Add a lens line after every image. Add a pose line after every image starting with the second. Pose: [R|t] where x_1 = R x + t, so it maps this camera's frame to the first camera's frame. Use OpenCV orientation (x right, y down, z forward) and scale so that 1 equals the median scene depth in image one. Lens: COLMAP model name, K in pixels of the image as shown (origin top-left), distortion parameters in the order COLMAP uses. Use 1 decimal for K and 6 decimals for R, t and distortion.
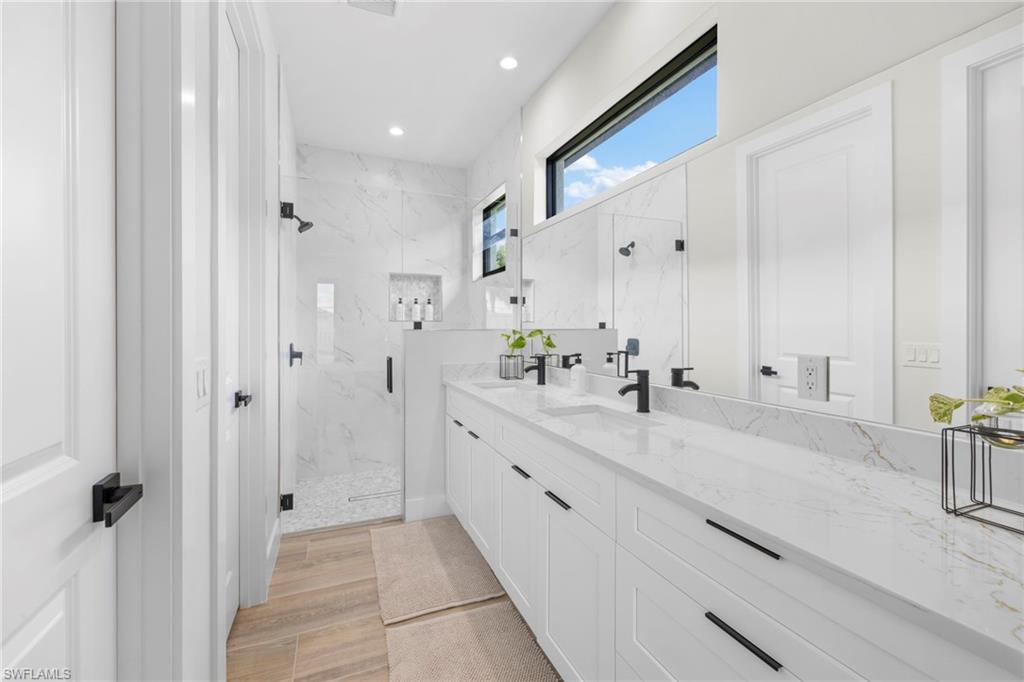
lens RADIAL K [[434.5, 0, 513.3], [0, 434.5, 334.3], [0, 0, 1]] dist [-0.000813, 0.001282]
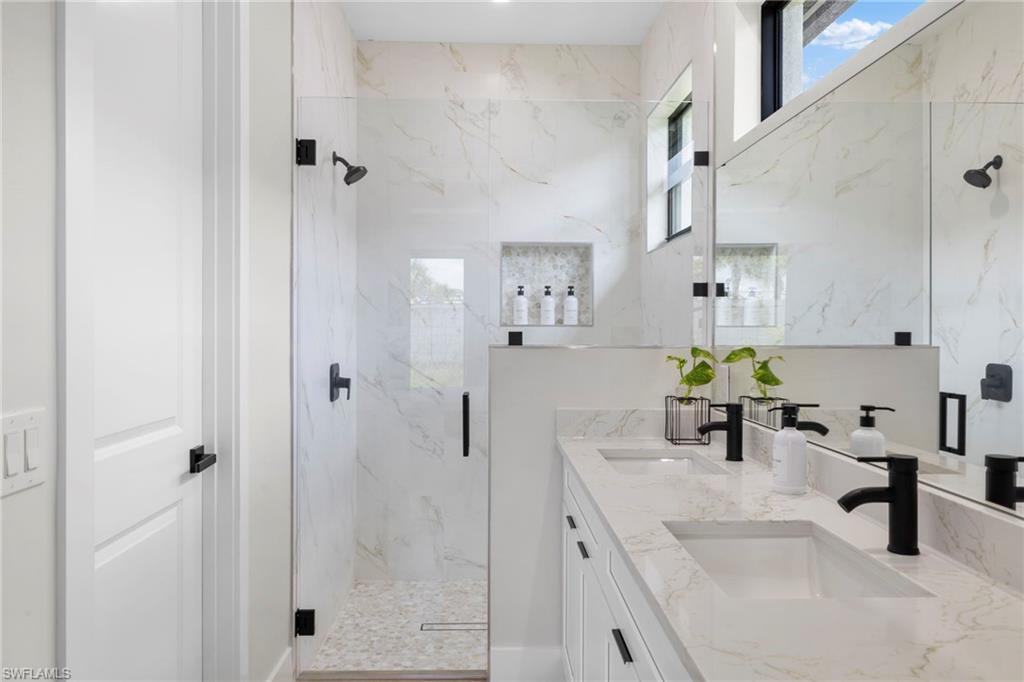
lens RADIAL K [[757.9, 0, 510.1], [0, 757.9, 338.5], [0, 0, 1]] dist [-0.001958, -0.000592]
pose [[0.933062, 0.009584, -0.359587, 0.113948], [-0.009480, 0.999953, 0.002051, -0.020039], [0.359589, 0.001495, 0.933109, 0.079453]]
